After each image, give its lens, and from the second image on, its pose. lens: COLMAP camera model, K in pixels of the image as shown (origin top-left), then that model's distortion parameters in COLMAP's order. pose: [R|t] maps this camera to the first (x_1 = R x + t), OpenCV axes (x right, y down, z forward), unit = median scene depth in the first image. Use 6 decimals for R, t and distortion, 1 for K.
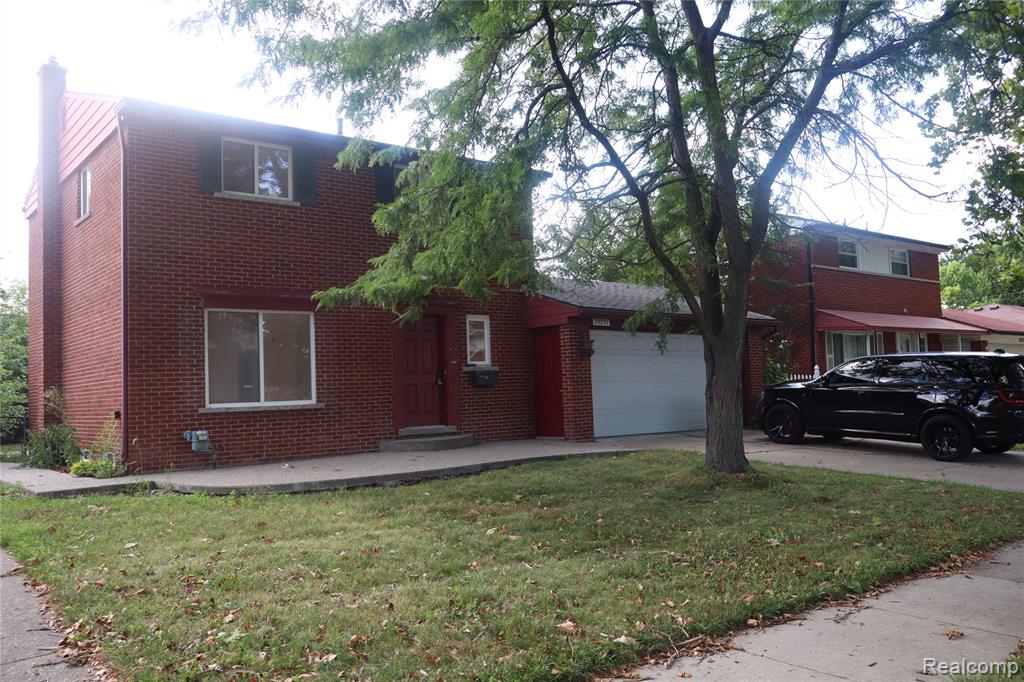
lens RADIAL K [[851.4, 0, 512.0], [0, 851.4, 341.0], [0, 0, 1]] dist [-0.003912, -0.008184]
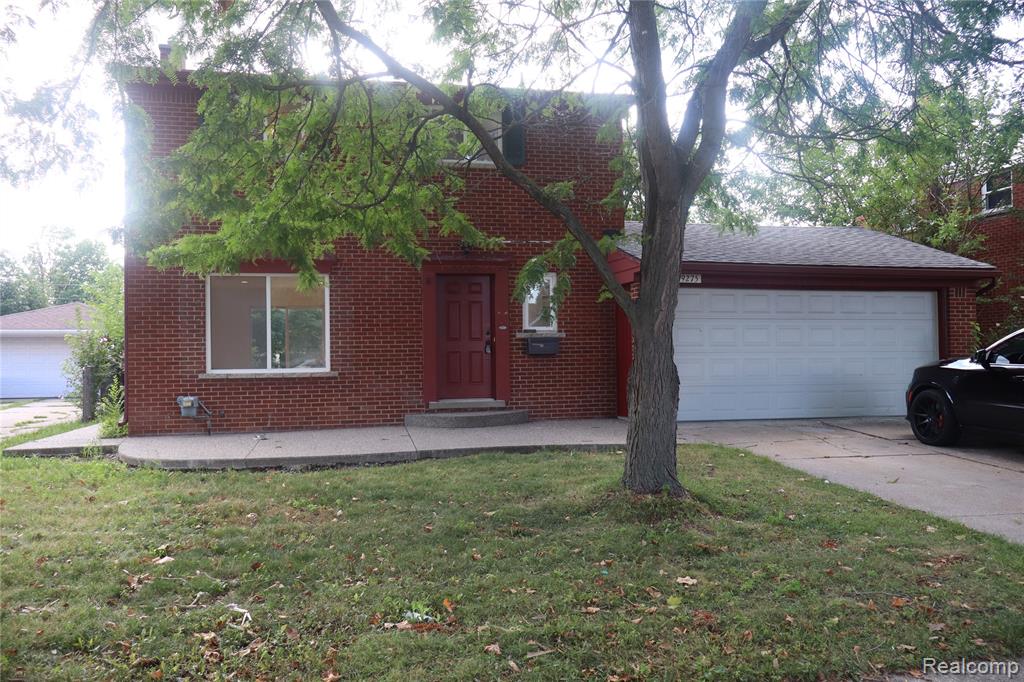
lens RADIAL K [[851.4, 0, 512.0], [0, 851.4, 341.0], [0, 0, 1]] dist [-0.003912, -0.008184]
pose [[0.897742, 0.016653, -0.440206, 0.388159], [0.007463, 0.998567, 0.052995, -0.009302], [0.440458, -0.050861, 0.896331, 0.260903]]
